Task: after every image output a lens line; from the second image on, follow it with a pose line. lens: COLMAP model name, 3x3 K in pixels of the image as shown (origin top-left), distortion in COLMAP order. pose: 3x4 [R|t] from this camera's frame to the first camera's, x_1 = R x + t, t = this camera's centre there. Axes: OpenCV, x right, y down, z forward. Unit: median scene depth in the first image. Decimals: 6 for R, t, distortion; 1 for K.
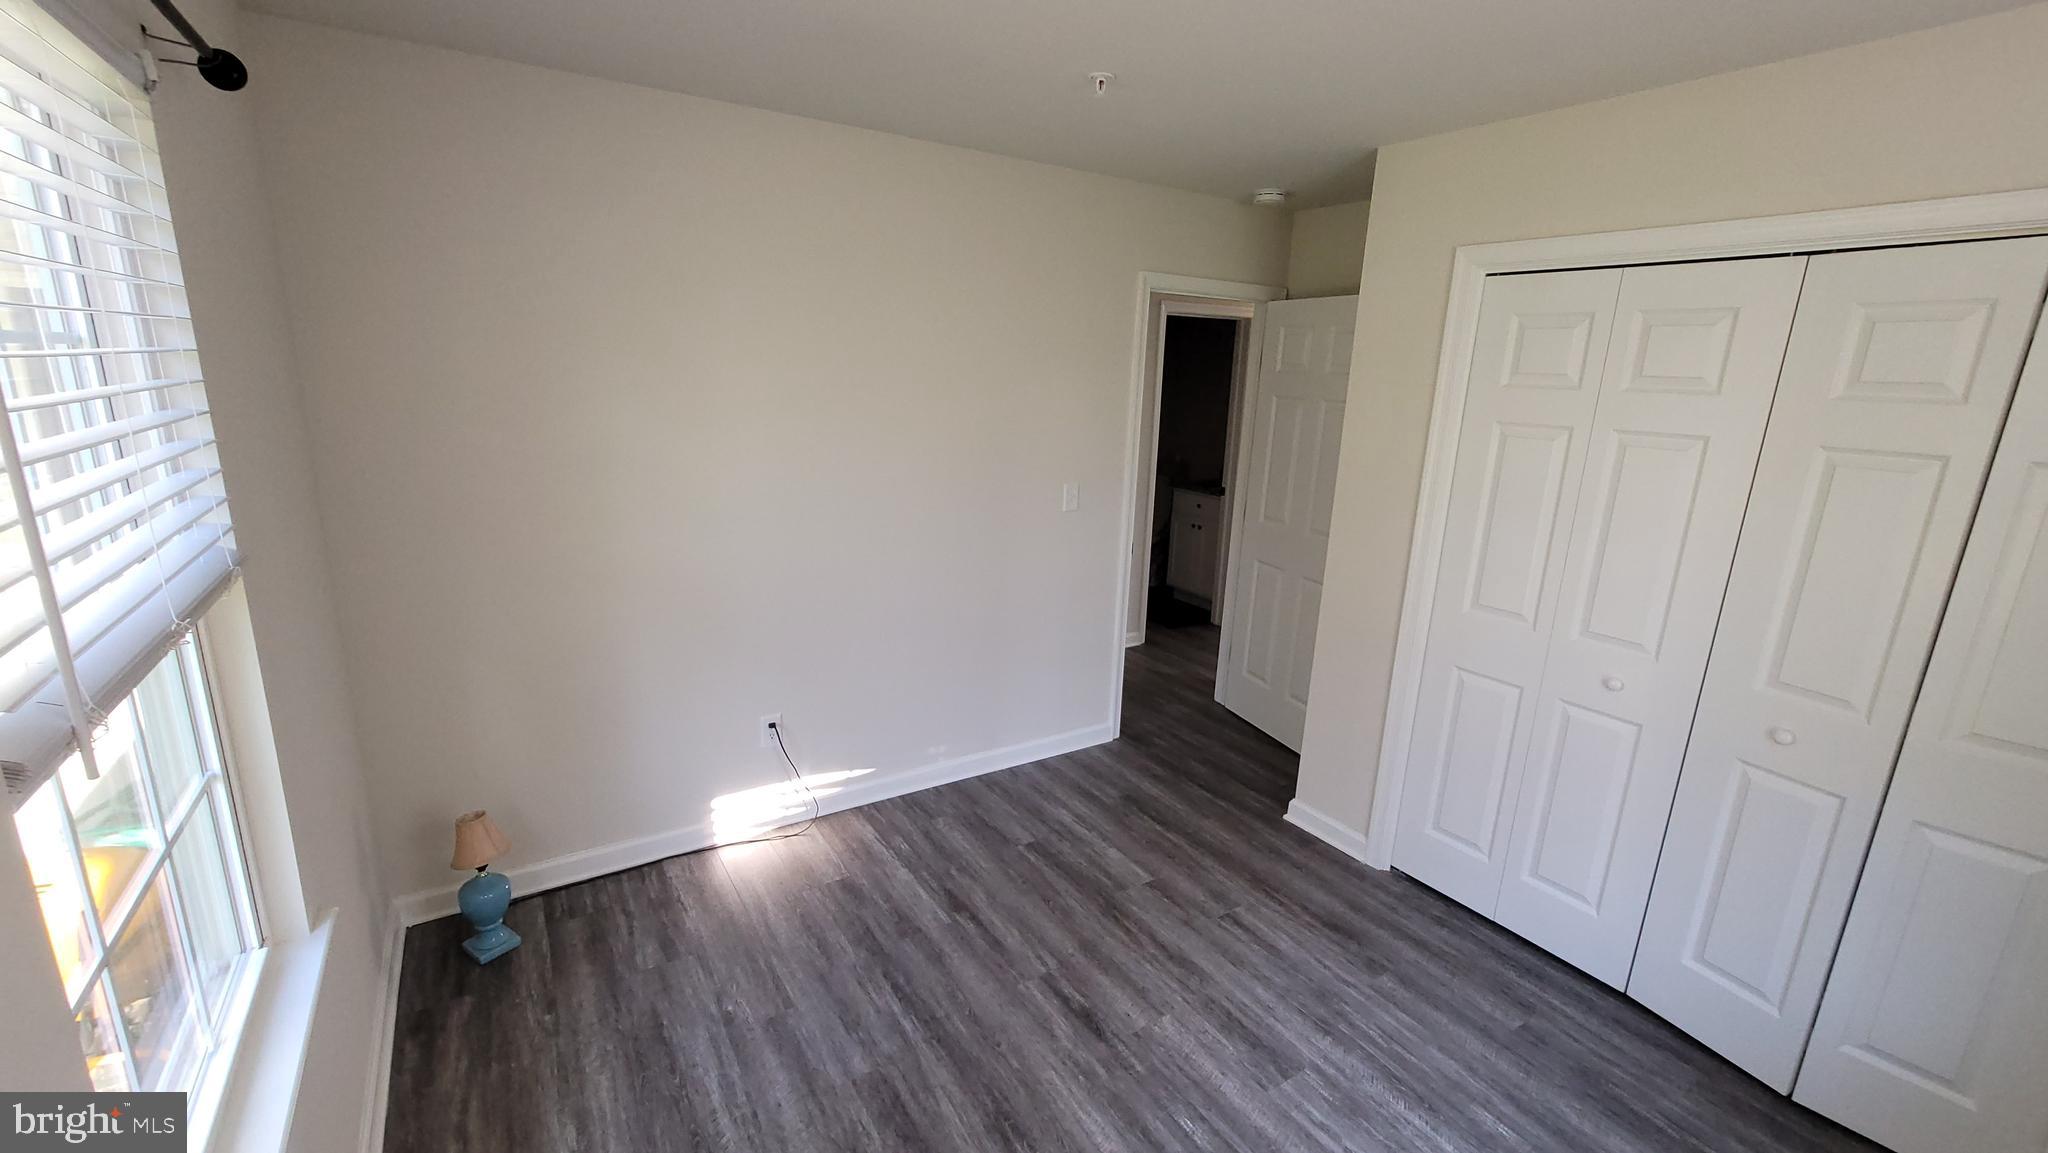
lens RADIAL K [[836.8, 0, 1023.9], [0, 836.8, 574.8], [0, 0, 1]] dist [-0.001233, 0.001312]
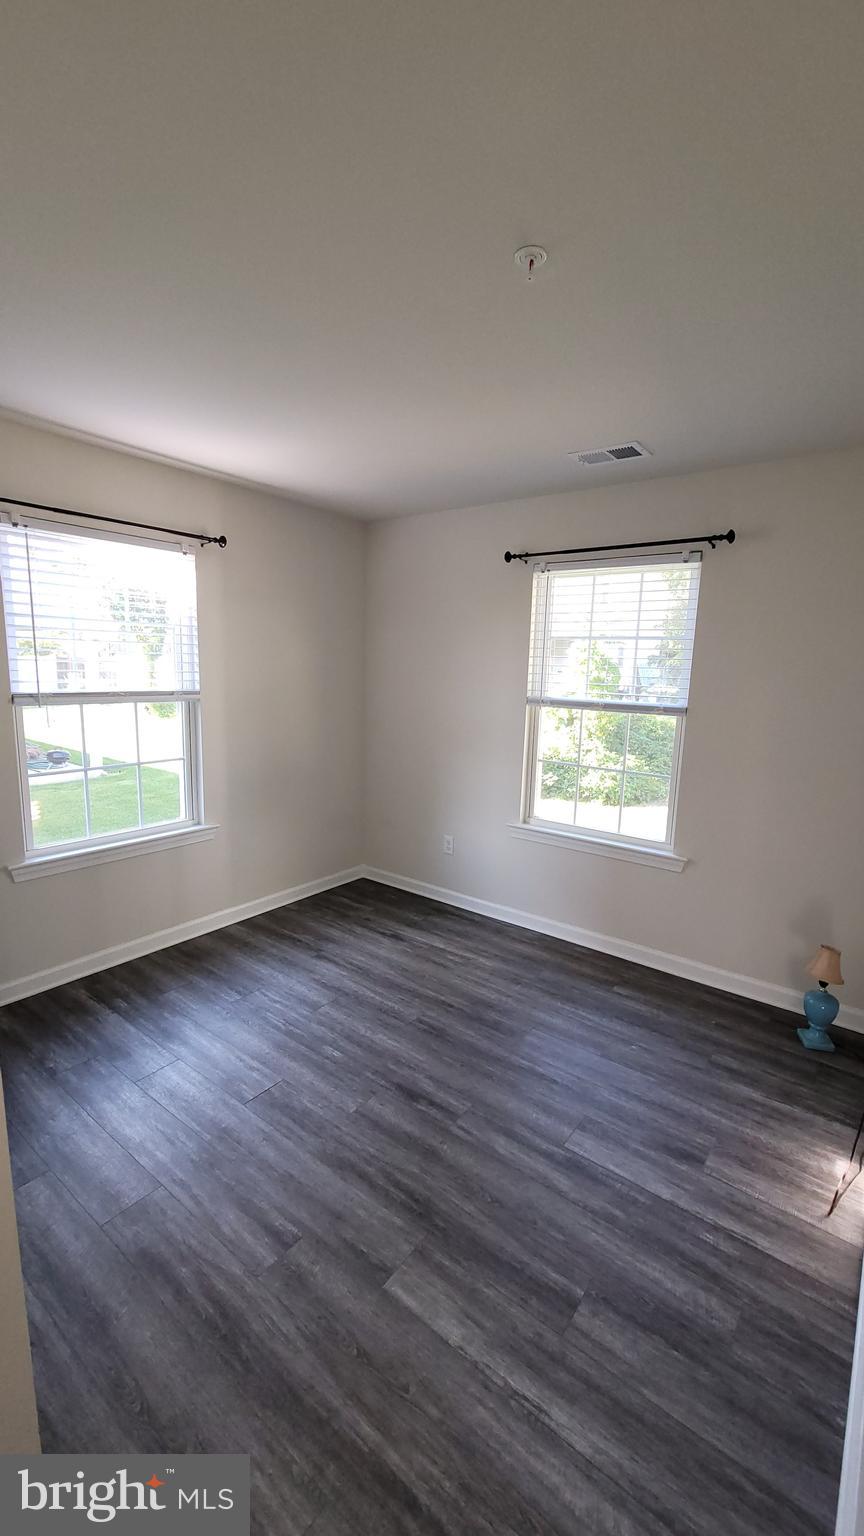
lens RADIAL K [[627.6, 0, 433.4], [0, 627.6, 768.9], [0, 0, 1]] dist [-0.001233, 0.001312]
pose [[-0.940898, -0.004310, -0.338664, 0.345774], [-0.140201, 0.915182, 0.377869, -0.296271], [0.308311, 0.403017, -0.861697, 1.499994]]
